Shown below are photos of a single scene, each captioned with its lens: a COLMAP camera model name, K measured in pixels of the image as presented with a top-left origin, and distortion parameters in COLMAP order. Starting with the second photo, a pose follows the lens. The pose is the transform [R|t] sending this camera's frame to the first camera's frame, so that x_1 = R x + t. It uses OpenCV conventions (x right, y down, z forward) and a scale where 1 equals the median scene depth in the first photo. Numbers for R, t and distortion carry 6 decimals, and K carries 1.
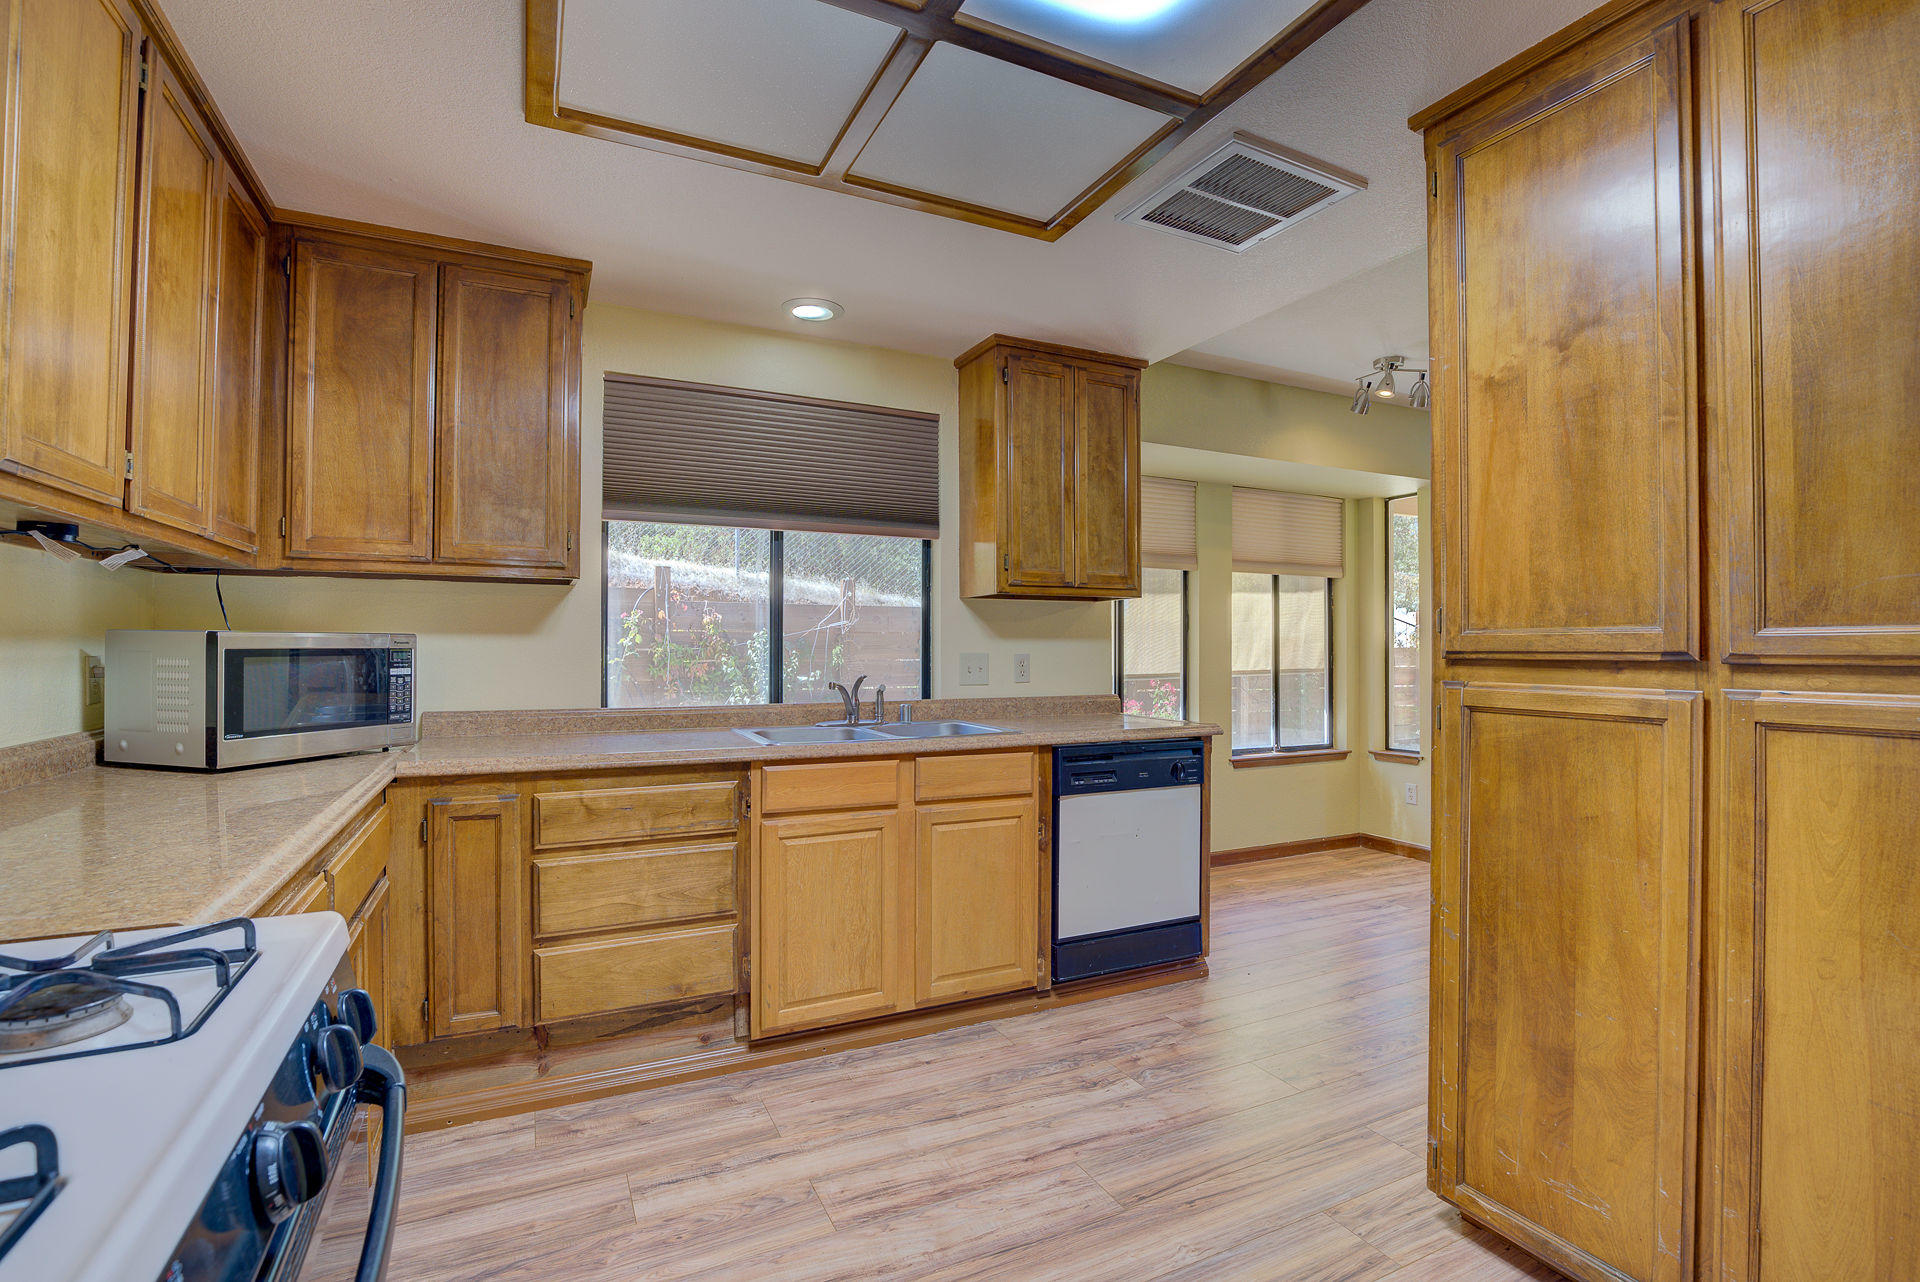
lens RADIAL K [[889.1, 0, 955.1], [0, 889.1, 635.6], [0, 0, 1]] dist [-0.030872, 0.004645]
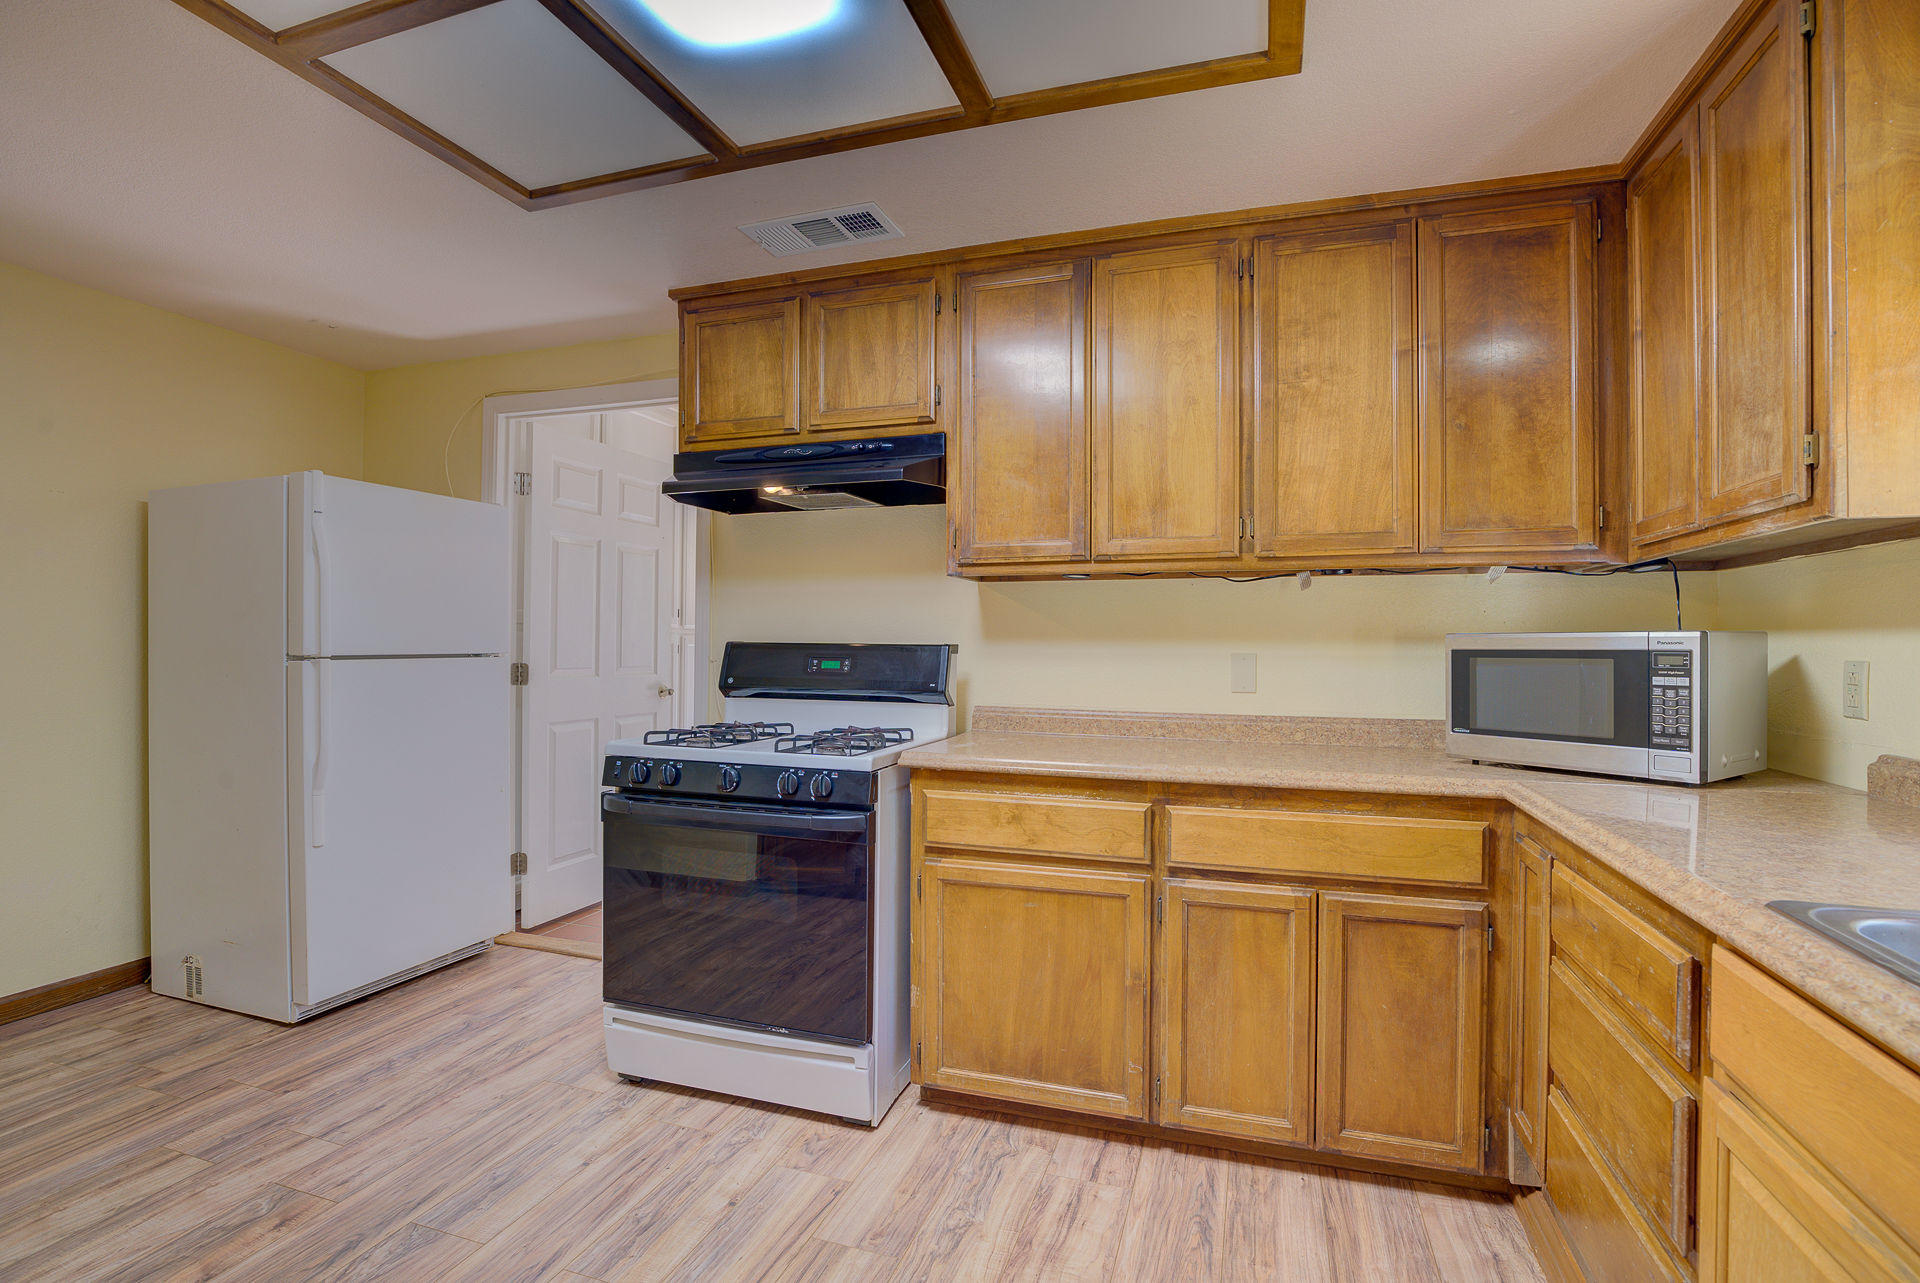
lens RADIAL K [[889.1, 0, 962.5], [0, 889.1, 638.7], [0, 0, 1]] dist [-0.030872, 0.004645]
pose [[-0.706164, 0.002910, -0.708042, 0.318062], [0.014082, 0.999851, -0.009935, 0.003585], [0.707908, -0.016986, -0.706100, 1.108609]]
